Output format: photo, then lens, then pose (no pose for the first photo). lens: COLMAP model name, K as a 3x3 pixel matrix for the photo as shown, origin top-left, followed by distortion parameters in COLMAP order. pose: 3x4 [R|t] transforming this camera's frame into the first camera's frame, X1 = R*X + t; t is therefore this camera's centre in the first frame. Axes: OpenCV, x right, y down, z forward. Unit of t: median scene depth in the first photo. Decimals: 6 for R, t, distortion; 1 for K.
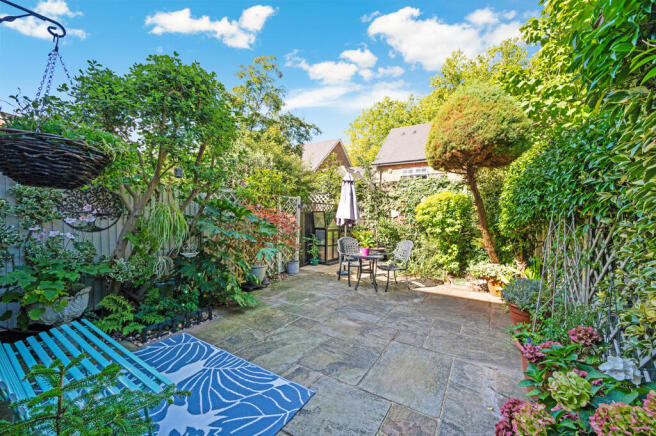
lens RADIAL K [[260.3, 0, 329.2], [0, 260.3, 217.7], [0, 0, 1]] dist [0.000069, -0.000137]
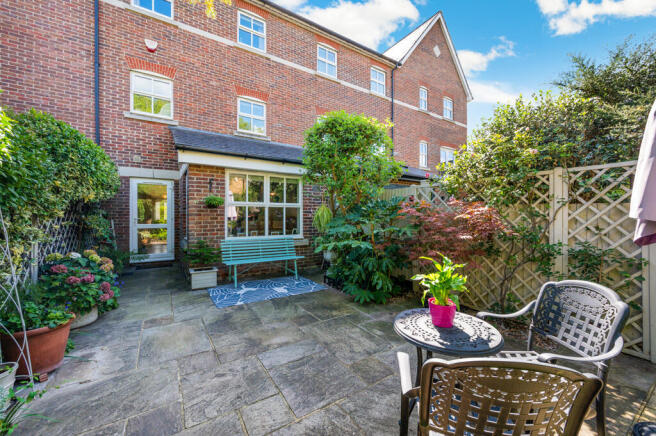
lens RADIAL K [[260.3, 0, 327.9], [0, 260.3, 218.1], [0, 0, 1]] dist [0.000069, -0.000137]
pose [[-0.438157, -0.000118, -0.898898, 0.773282], [-0.011550, 0.999918, 0.005499, 0.011176], [0.898824, 0.012792, -0.438123, 1.539949]]
